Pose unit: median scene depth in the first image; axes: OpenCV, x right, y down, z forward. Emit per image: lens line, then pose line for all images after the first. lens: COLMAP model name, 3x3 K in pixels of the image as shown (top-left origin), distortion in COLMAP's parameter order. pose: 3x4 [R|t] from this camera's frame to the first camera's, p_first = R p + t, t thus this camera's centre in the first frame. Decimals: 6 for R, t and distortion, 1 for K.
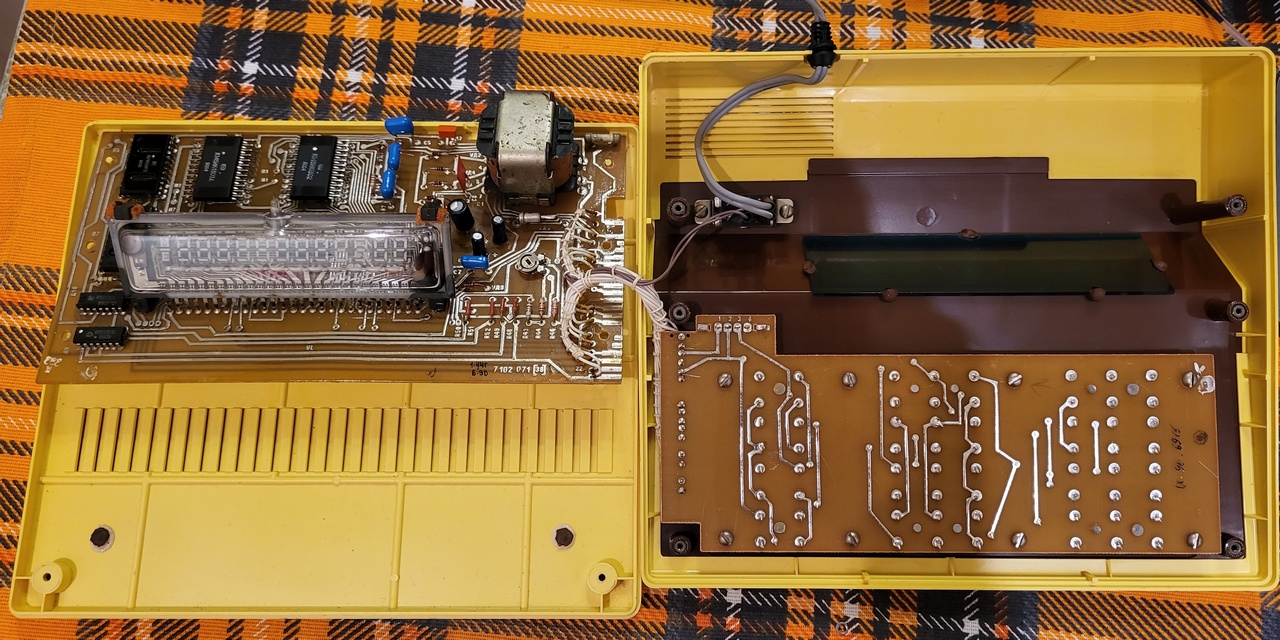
lens RADIAL K [[913.4, 0, 640.7], [0, 913.4, 320.8], [0, 0, 1]] dist [0.004762, 0.000323]
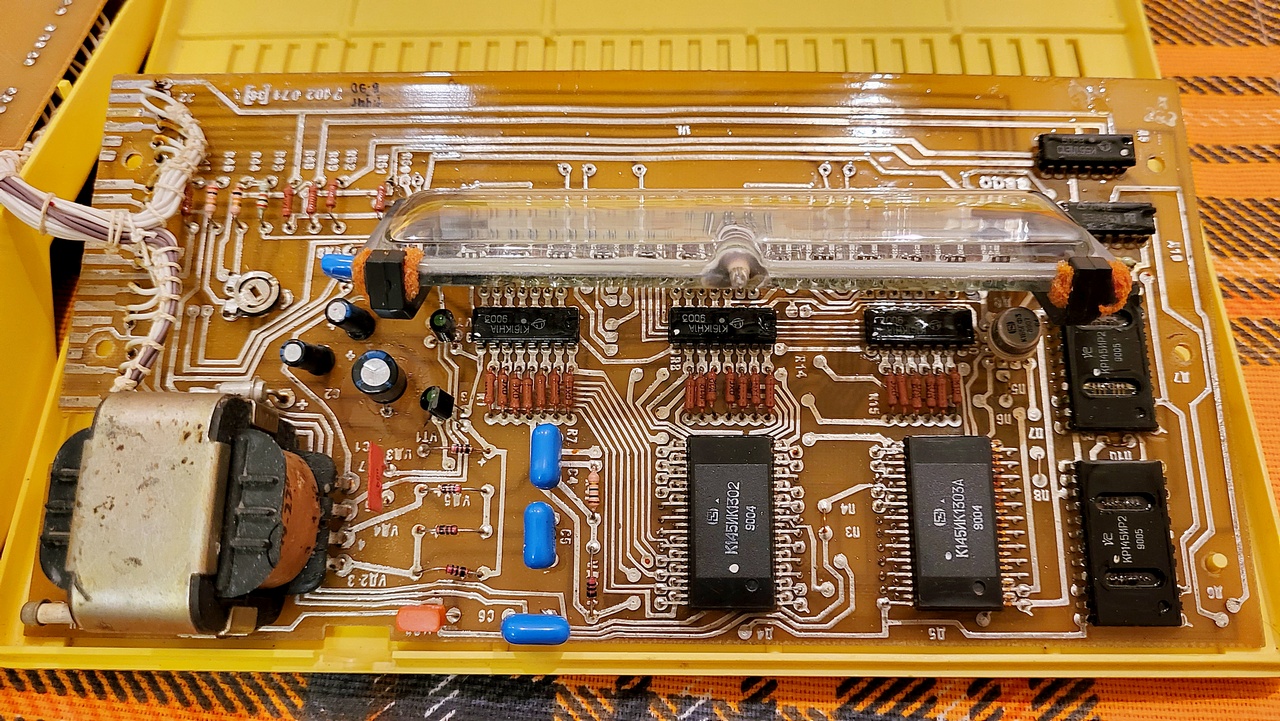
lens RADIAL K [[969.8, 0, 642.6], [0, 969.8, 359.2], [0, 0, 1]] dist [0.001631, 0.000517]
pose [[-0.999913, -0.008291, 0.010238, -0.325265], [0.012863, -0.782461, 0.622567, -0.399482], [0.002849, 0.622645, 0.782500, 0.605298]]
